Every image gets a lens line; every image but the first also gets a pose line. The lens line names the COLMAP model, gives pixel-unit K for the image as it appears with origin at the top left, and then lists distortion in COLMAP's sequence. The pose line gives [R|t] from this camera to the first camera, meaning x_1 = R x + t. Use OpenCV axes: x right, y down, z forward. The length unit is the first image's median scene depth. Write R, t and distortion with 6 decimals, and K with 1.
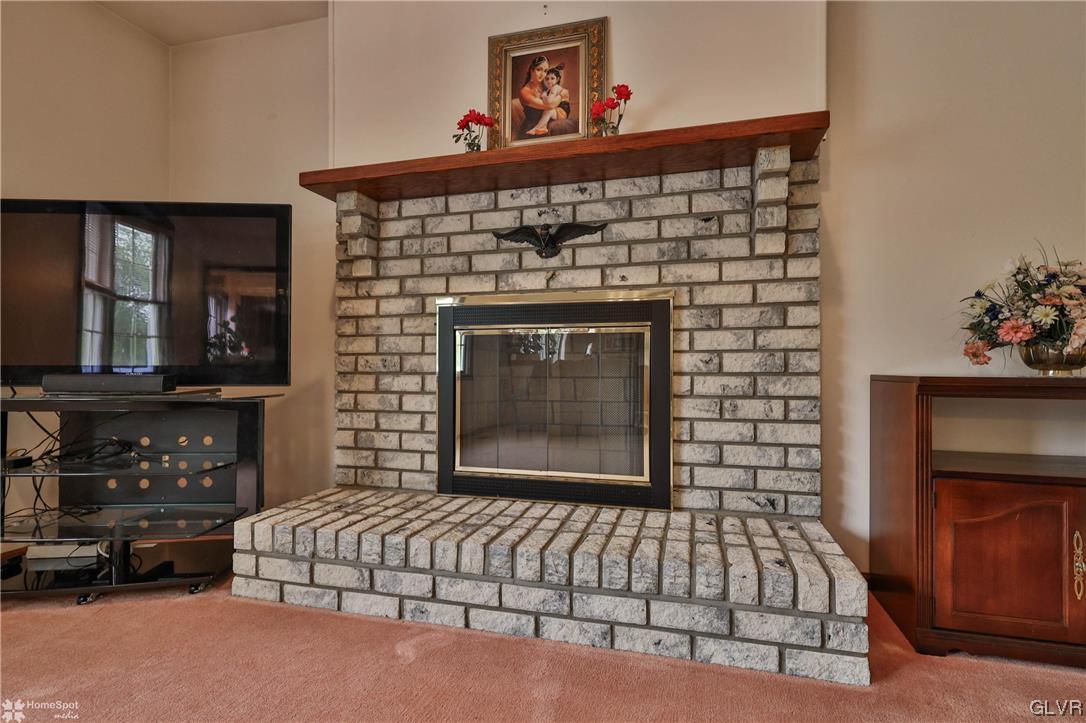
lens RADIAL K [[547.8, 0, 524.8], [0, 547.8, 364.5], [0, 0, 1]] dist [0.010652, 0.000598]
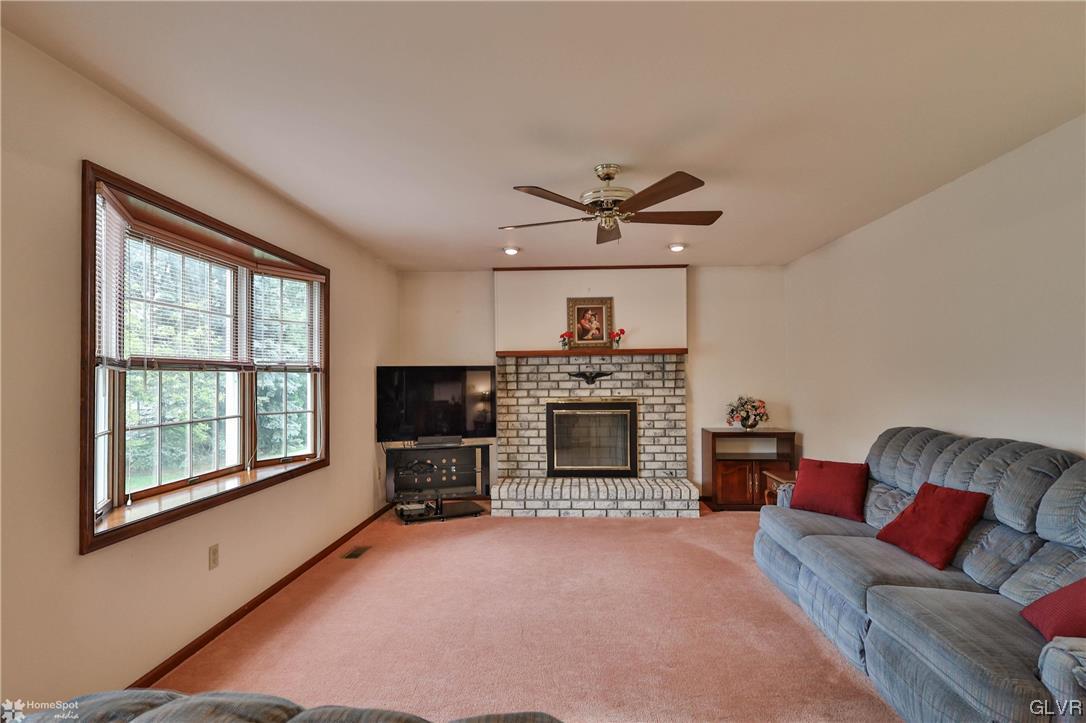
lens RADIAL K [[547.8, 0, 533.4], [0, 547.8, 368.5], [0, 0, 1]] dist [0.010652, 0.000598]
pose [[0.972666, -0.003332, 0.232185, -0.909679], [0.006467, 0.999898, -0.012741, -0.263136], [-0.232119, 0.013894, 0.972588, -1.620346]]
